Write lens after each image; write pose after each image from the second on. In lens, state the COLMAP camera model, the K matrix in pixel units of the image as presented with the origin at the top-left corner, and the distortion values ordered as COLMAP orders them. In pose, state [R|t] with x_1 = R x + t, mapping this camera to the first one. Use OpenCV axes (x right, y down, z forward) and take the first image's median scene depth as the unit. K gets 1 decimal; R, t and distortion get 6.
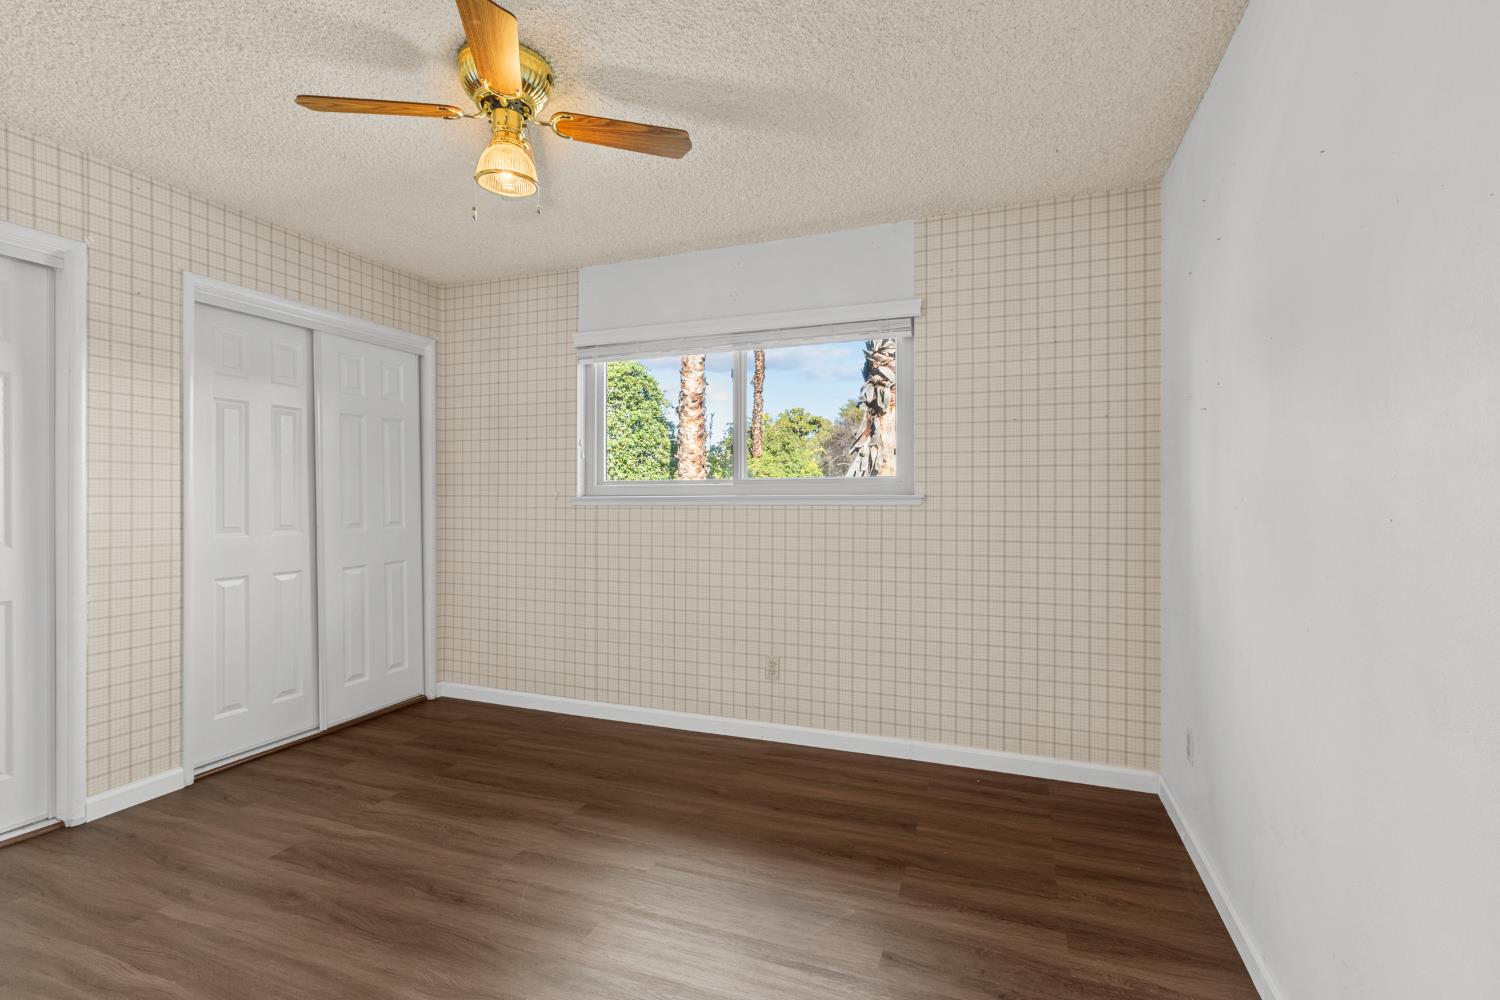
lens RADIAL K [[675.4, 0, 745.8], [0, 675.4, 512.1], [0, 0, 1]] dist [0.000126, -0.000172]
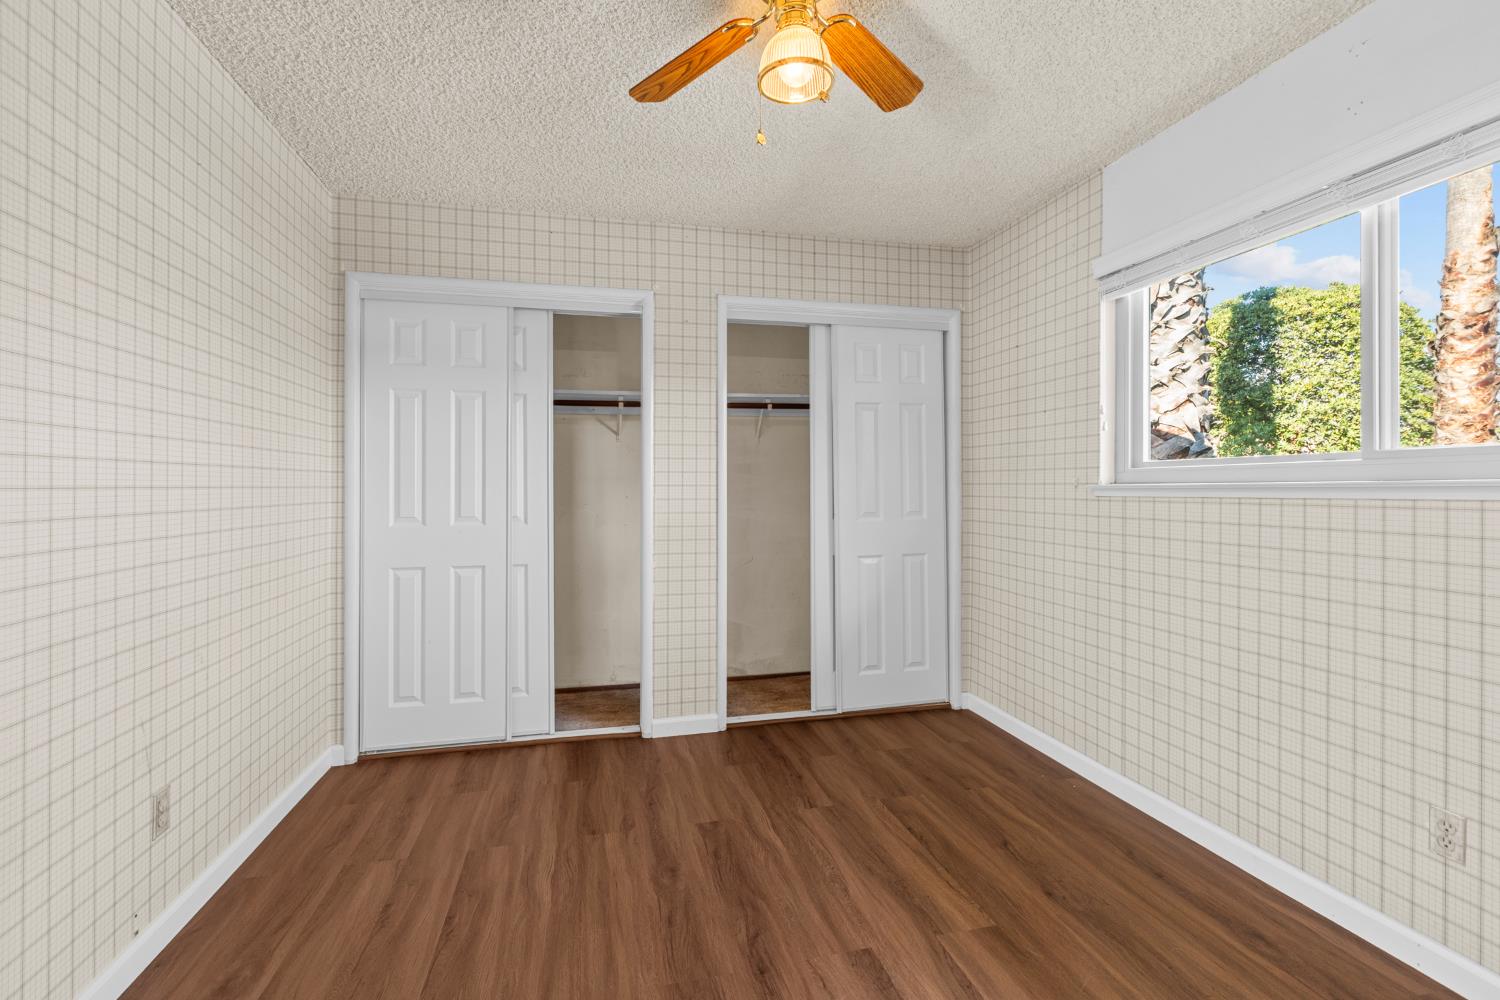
lens RADIAL K [[685.0, 0, 750.0], [0, 685.0, 492.1], [0, 0, 1]] dist [-0.000509, -0.000408]
pose [[0.570460, 0.005536, -0.821307, 0.149963], [-0.015168, 0.999878, -0.003795, -0.006565], [0.821186, 0.014622, 0.570474, 0.290608]]
